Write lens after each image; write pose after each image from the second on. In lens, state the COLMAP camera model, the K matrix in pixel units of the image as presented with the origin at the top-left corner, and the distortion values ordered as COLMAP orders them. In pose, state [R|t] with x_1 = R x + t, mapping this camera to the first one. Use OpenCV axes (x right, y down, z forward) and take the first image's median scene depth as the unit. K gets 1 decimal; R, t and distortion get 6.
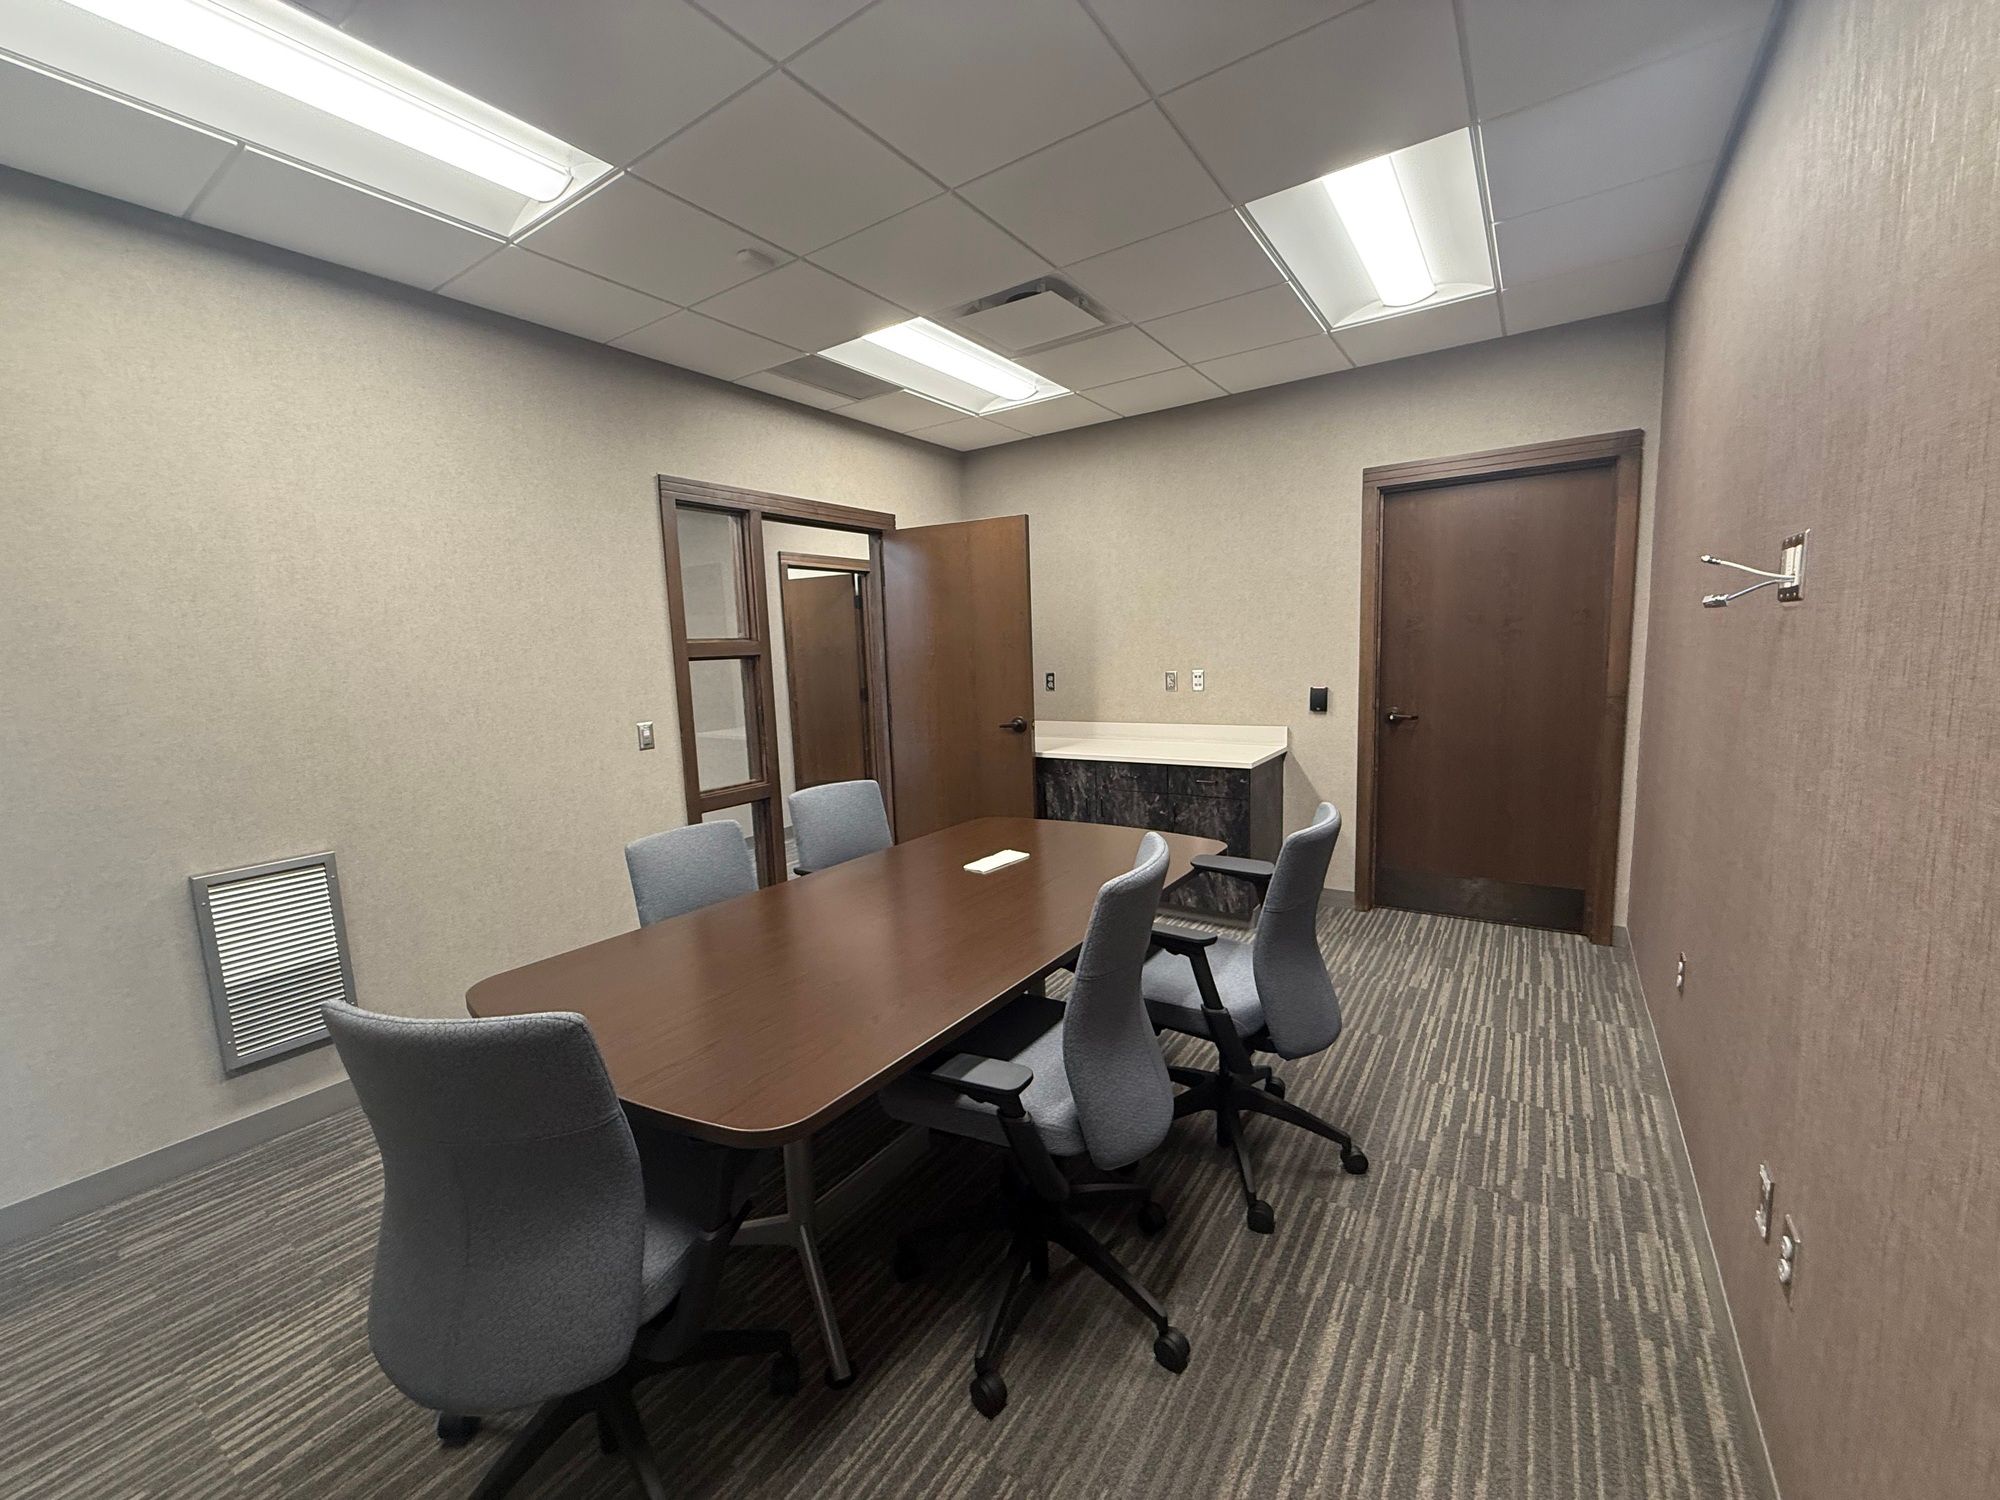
lens RADIAL K [[795.5, 0, 993.4], [0, 795.5, 750.8], [0, 0, 1]] dist [-0.001274, 0.000281]
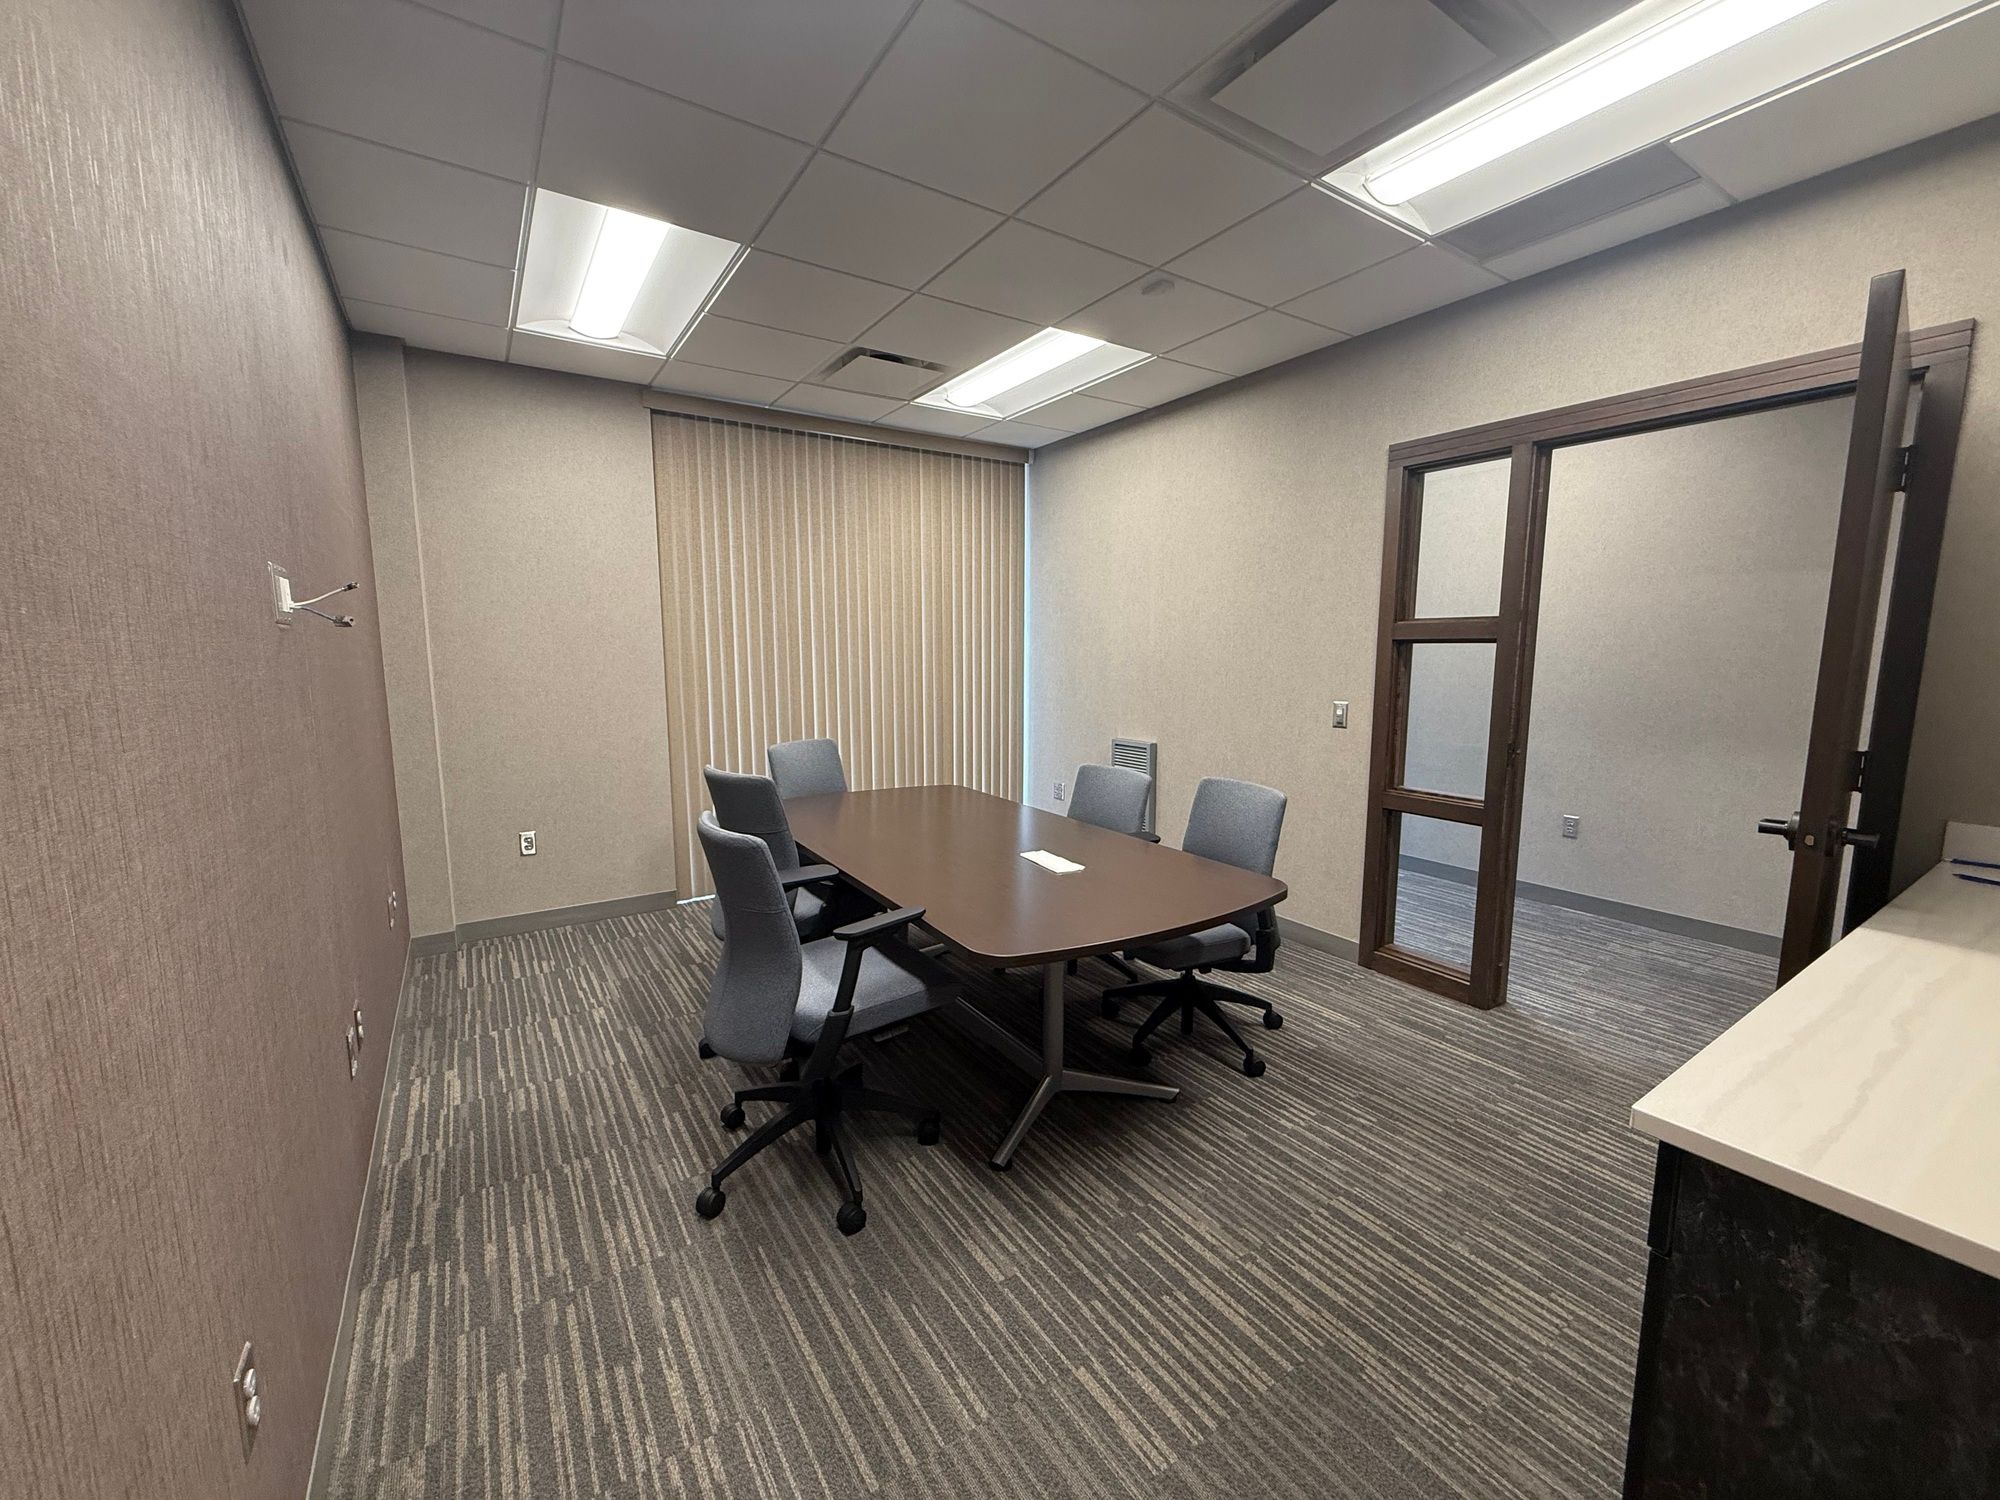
lens RADIAL K [[795.5, 0, 993.4], [0, 795.5, 750.8], [0, 0, 1]] dist [-0.001274, 0.000281]
pose [[-0.376325, 0.160058, -0.912557, 1.188417], [-0.105156, 0.971221, 0.213711, -0.254422], [0.920501, 0.176386, -0.348664, 1.666771]]
